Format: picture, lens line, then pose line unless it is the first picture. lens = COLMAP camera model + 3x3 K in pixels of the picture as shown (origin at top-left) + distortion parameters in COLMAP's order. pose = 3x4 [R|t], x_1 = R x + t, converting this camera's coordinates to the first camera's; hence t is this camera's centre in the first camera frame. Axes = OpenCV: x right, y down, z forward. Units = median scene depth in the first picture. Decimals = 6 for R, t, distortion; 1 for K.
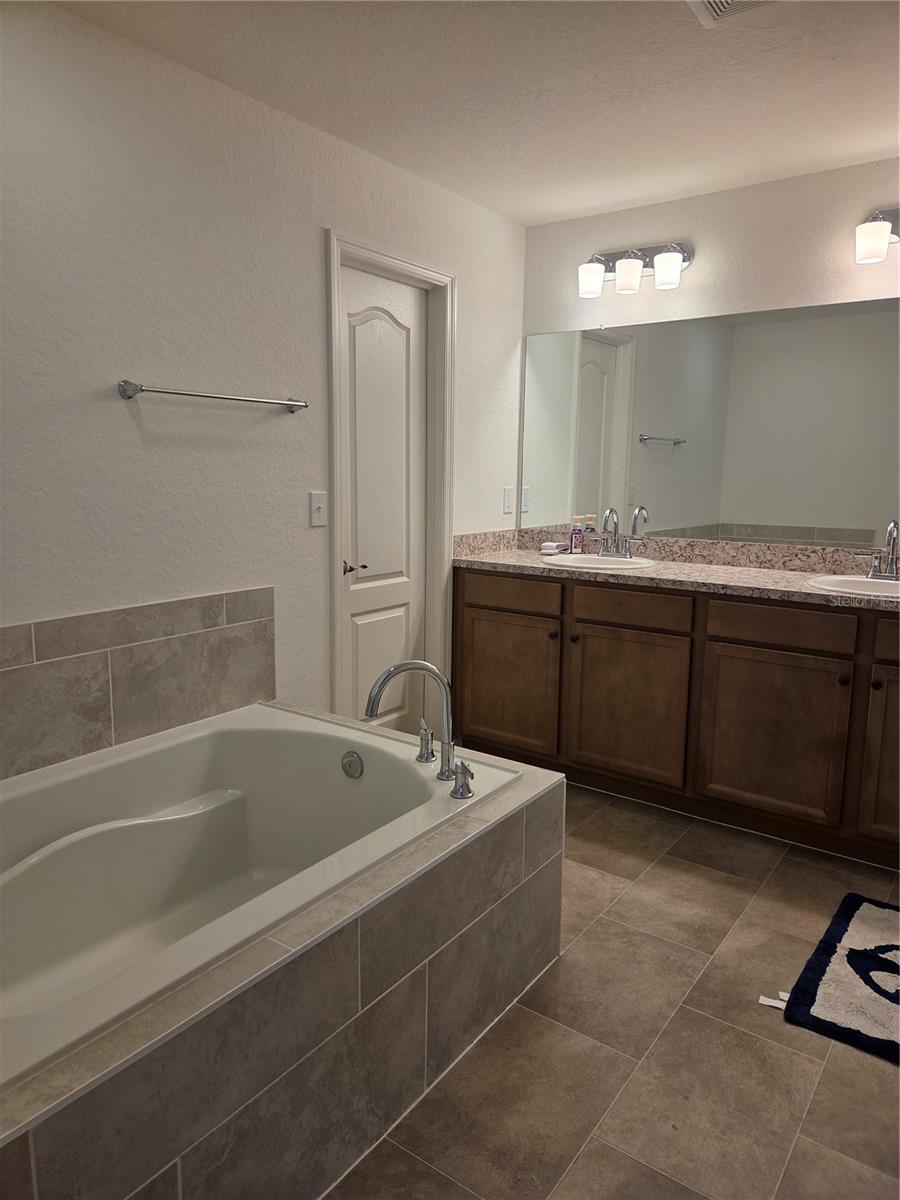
lens RADIAL K [[812.6, 0, 444.6], [0, 812.6, 601.1], [0, 0, 1]] dist [0.068716, -0.060309]
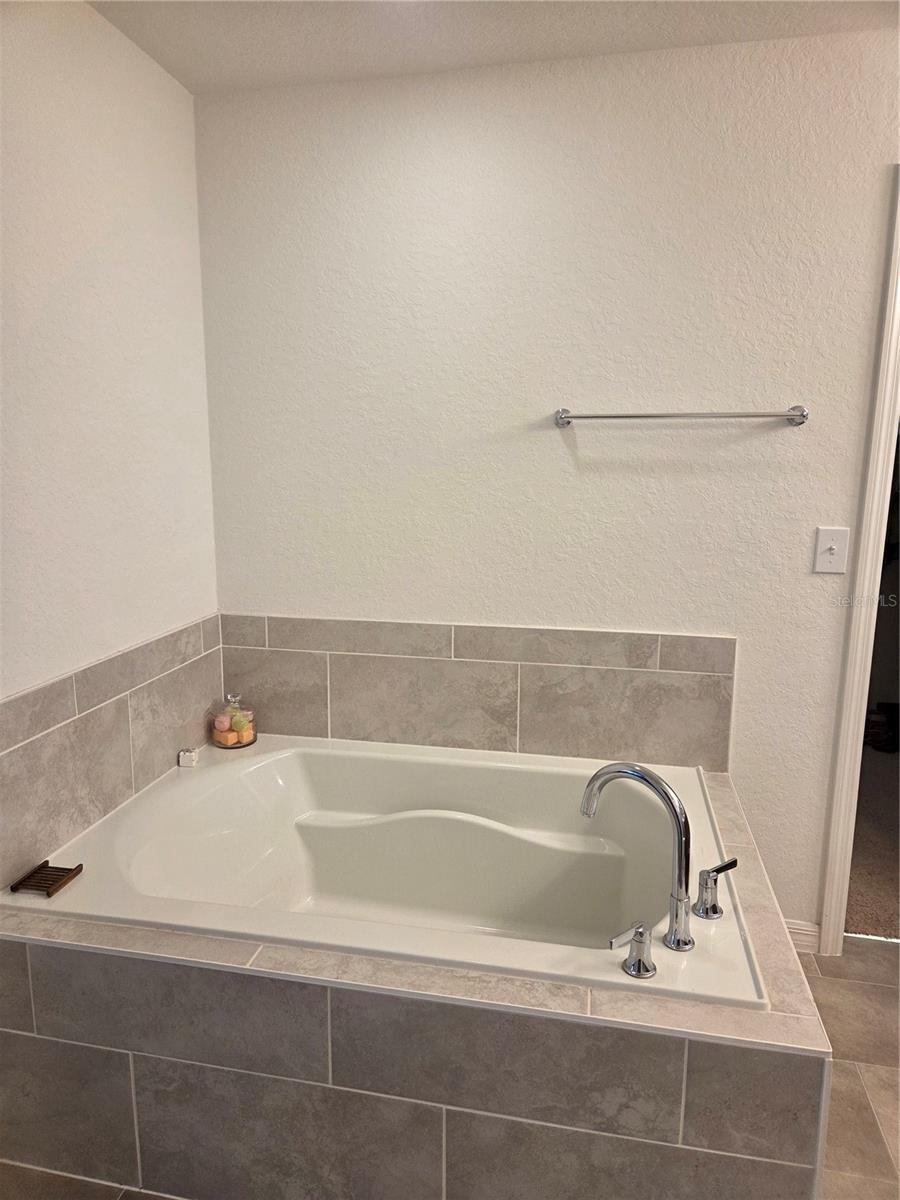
lens RADIAL K [[812.6, 0, 444.6], [0, 812.6, 601.1], [0, 0, 1]] dist [0.068716, -0.060309]
pose [[0.400947, 0.155361, -0.902831, 0.488834], [-0.151570, 0.983183, 0.101876, -0.112100], [0.903476, 0.095995, 0.417752, 0.453035]]
